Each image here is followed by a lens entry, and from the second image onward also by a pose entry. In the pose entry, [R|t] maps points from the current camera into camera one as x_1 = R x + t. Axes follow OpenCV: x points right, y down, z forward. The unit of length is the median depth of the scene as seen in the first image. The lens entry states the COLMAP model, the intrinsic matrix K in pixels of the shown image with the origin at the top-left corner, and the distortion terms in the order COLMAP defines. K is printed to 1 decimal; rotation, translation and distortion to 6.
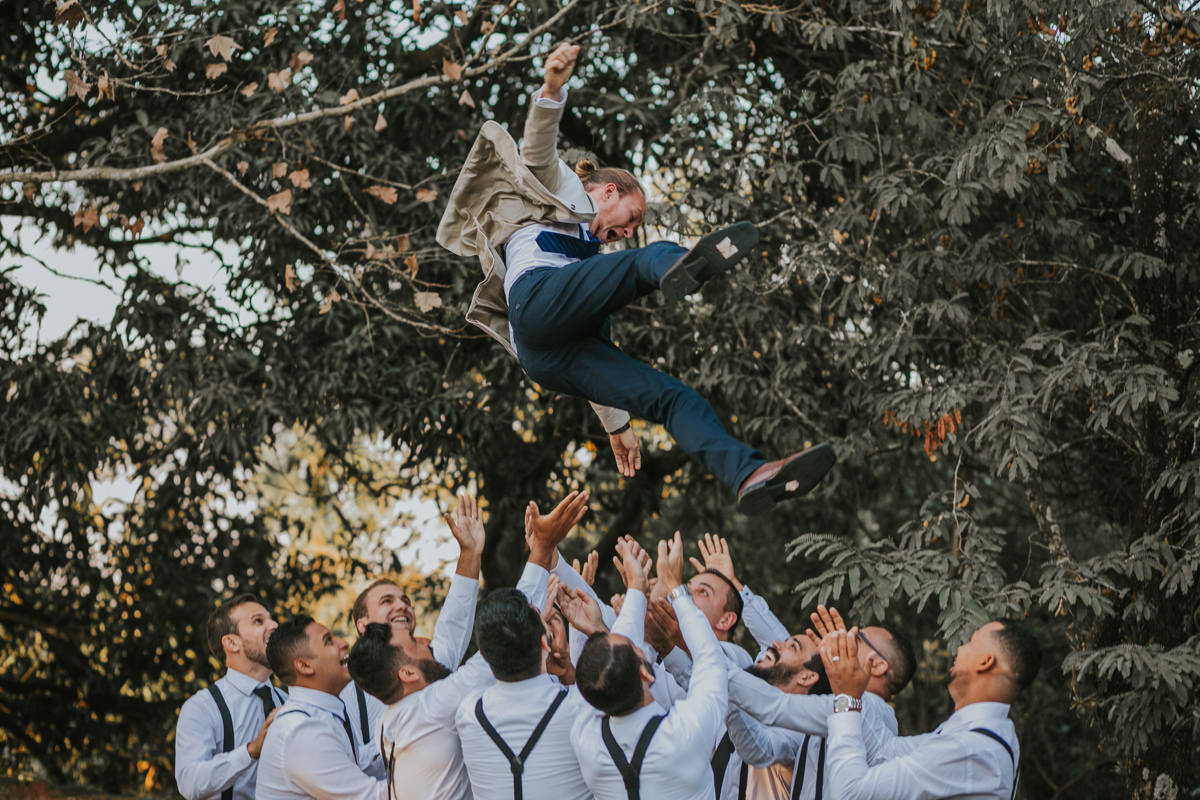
lens RADIAL K [[2939.5, 0, 600.3], [0, 2939.5, 399.2], [0, 0, 1]] dist [-0.006854, 0.000000]
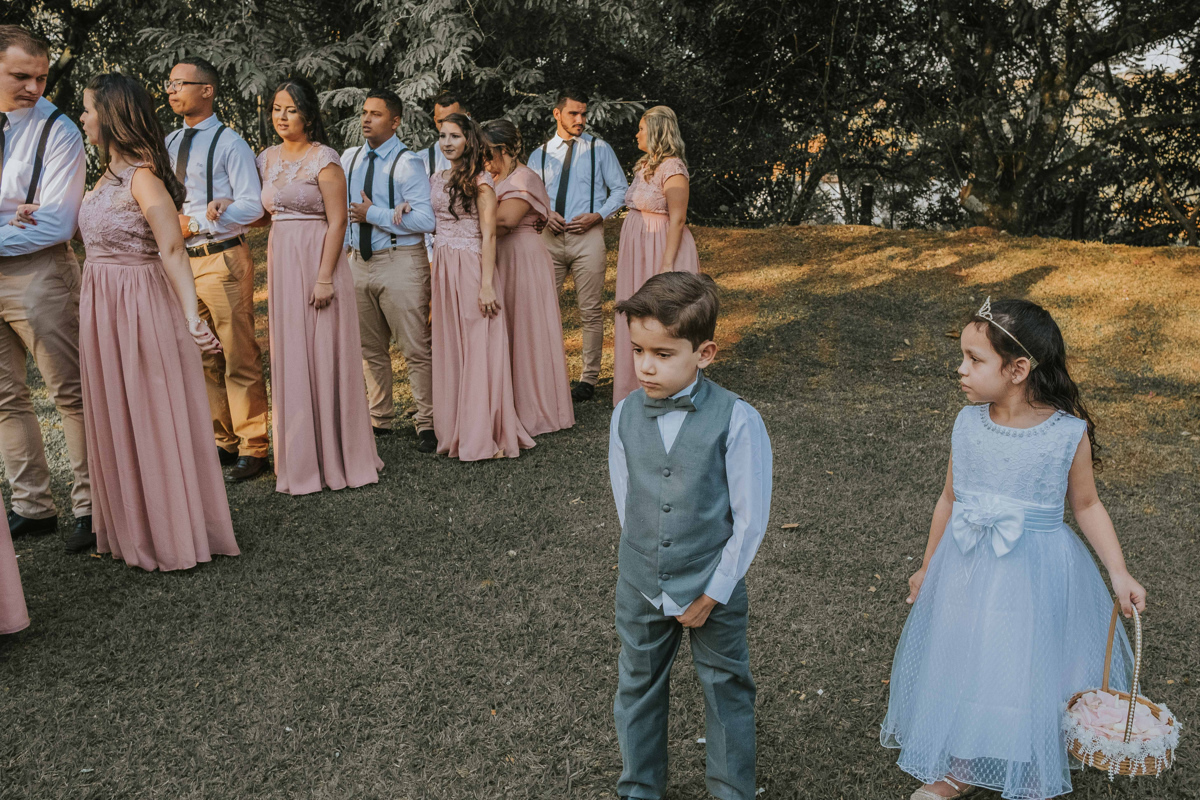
lens RADIAL K [[1188.6, 0, 600.8], [0, 1188.6, 399.4], [0, 0, 1]] dist [-0.012974, 0.000000]
pose [[0.926388, -0.110483, 0.359998, 0.042007], [-0.004548, 0.952639, 0.304069, 0.040636], [-0.376542, -0.283323, 0.882011, 0.258801]]
